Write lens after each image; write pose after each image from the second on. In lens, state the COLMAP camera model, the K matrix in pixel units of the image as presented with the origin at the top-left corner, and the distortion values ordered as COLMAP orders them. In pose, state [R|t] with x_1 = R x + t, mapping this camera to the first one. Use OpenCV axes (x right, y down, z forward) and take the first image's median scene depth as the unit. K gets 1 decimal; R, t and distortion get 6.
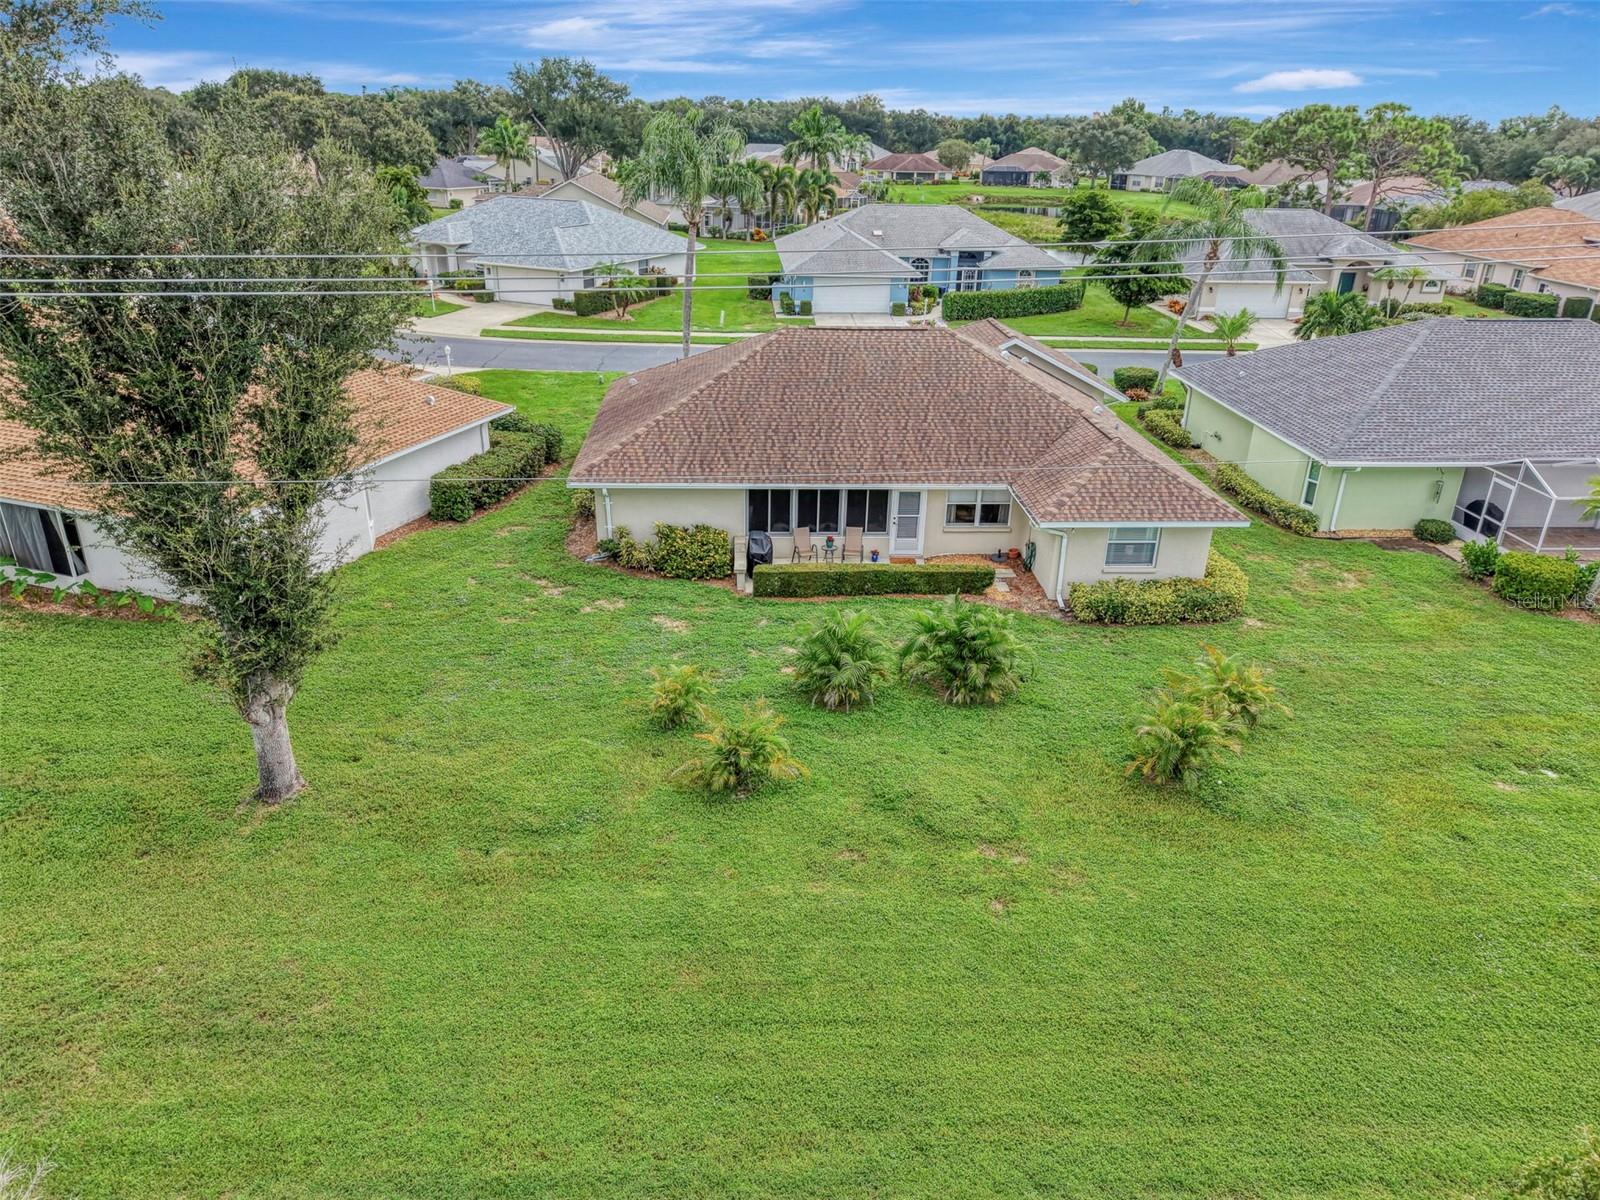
lens RADIAL K [[1085.6, 0, 809.2], [0, 1085.6, 593.7], [0, 0, 1]] dist [0.031415, -0.032260]
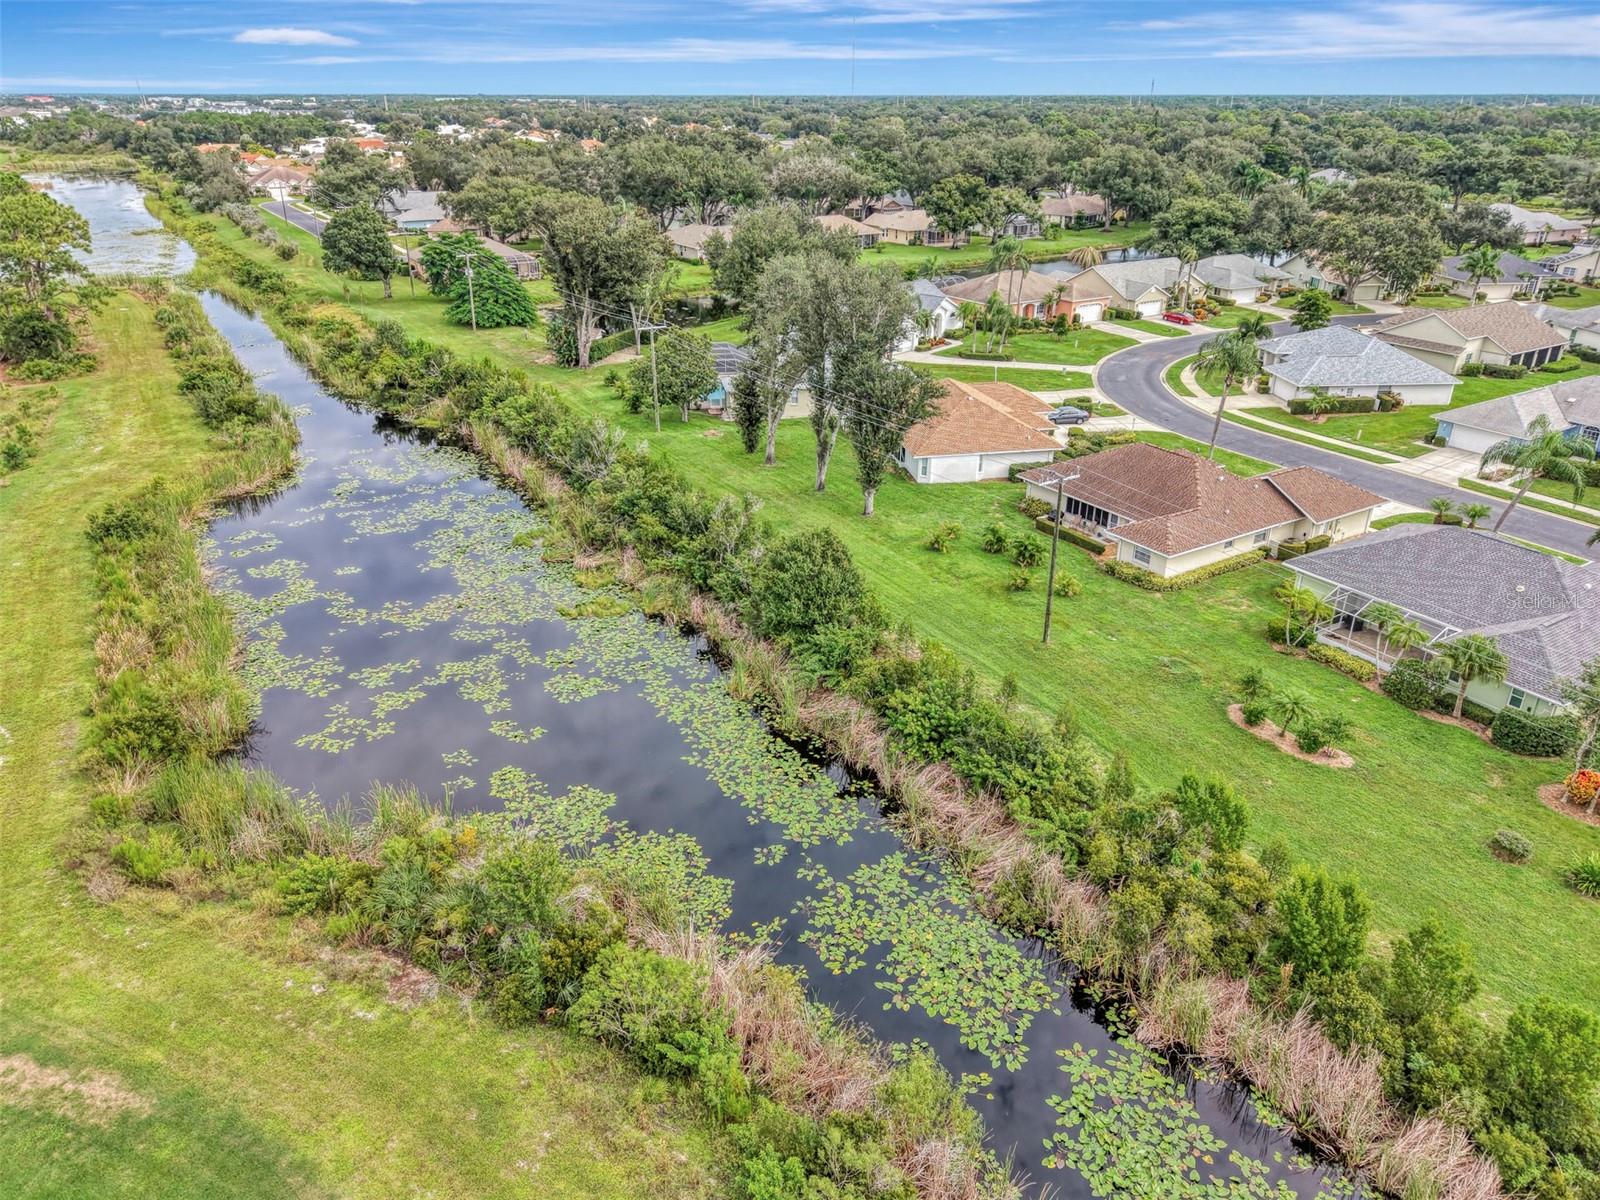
lens RADIAL K [[1085.6, 0, 809.2], [0, 1085.6, 593.7], [0, 0, 1]] dist [0.031415, -0.032260]
pose [[0.481681, 0.344798, -0.805666, 1.899684], [-0.341338, 0.920559, 0.189893, -0.167610], [0.807138, 0.183537, 0.561108, -0.989199]]
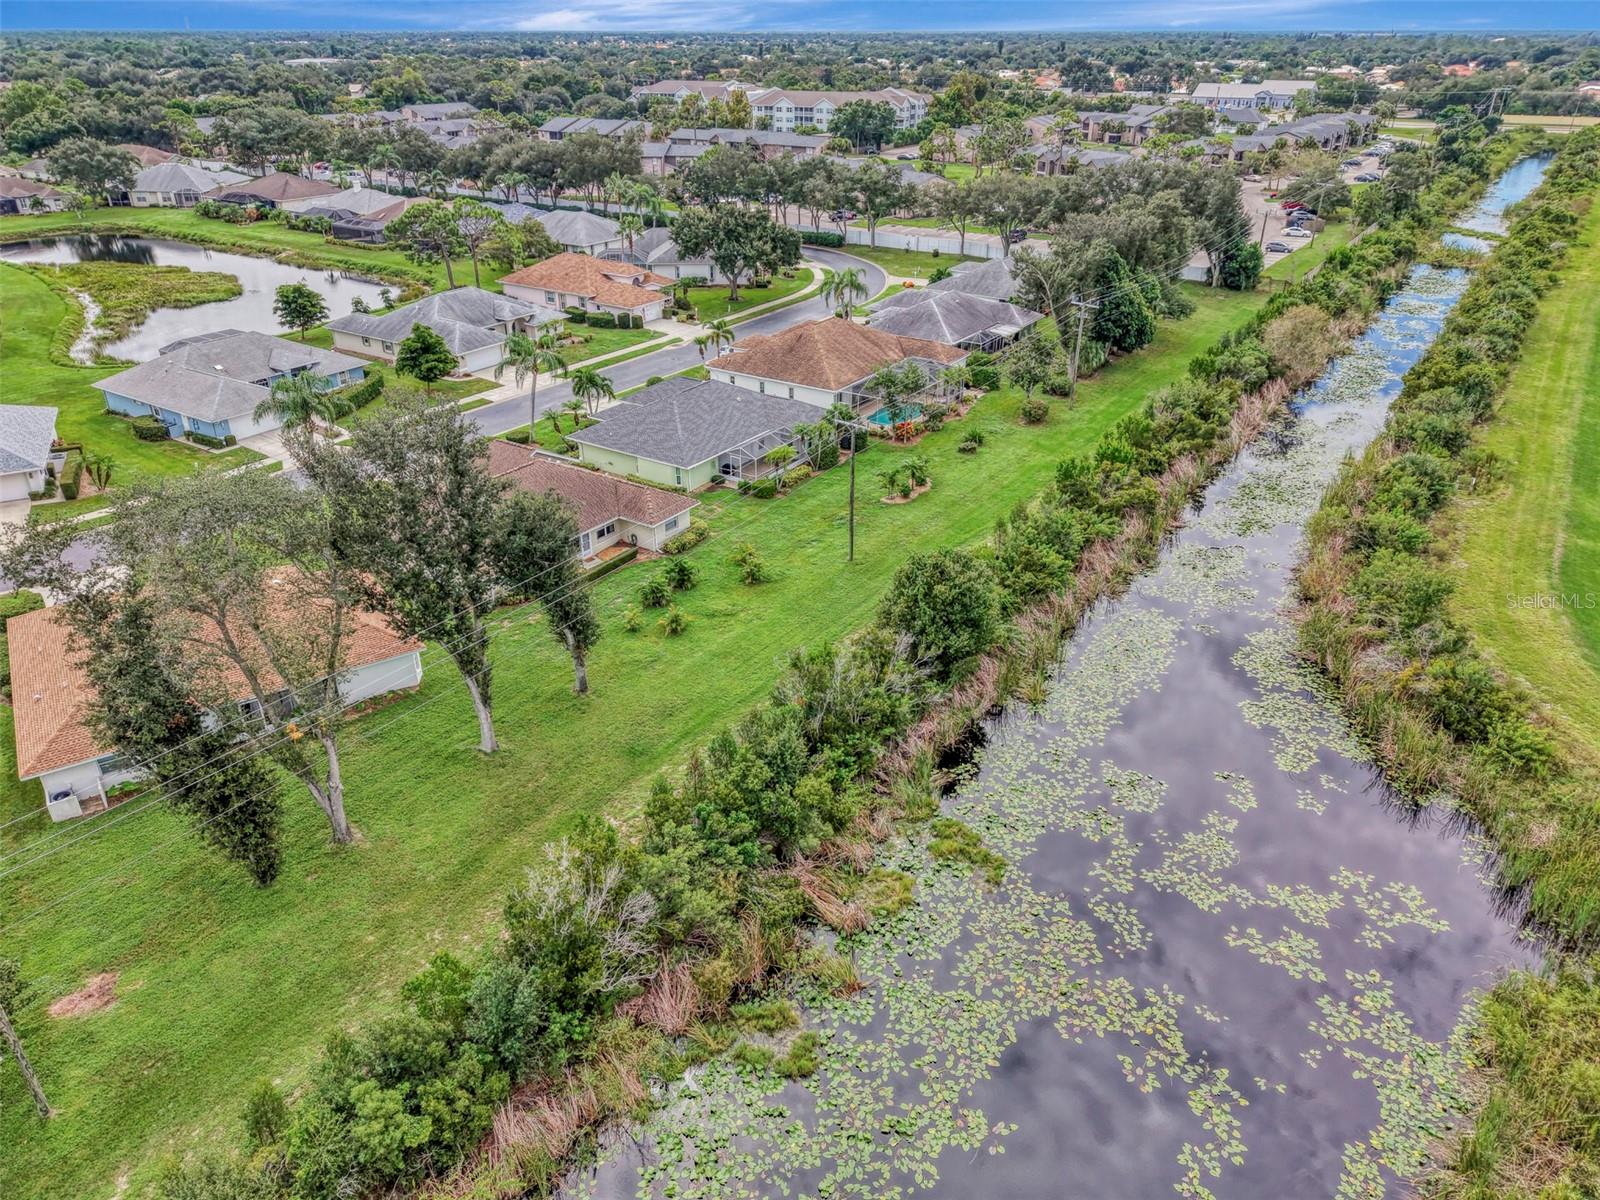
lens RADIAL K [[1085.6, 0, 809.2], [0, 1085.6, 593.7], [0, 0, 1]] dist [0.031415, -0.032260]
pose [[0.605294, -0.380850, 0.698980, -1.398865], [0.327641, 0.919482, 0.217267, -0.341464], [-0.725445, 0.097504, 0.681338, -1.046786]]
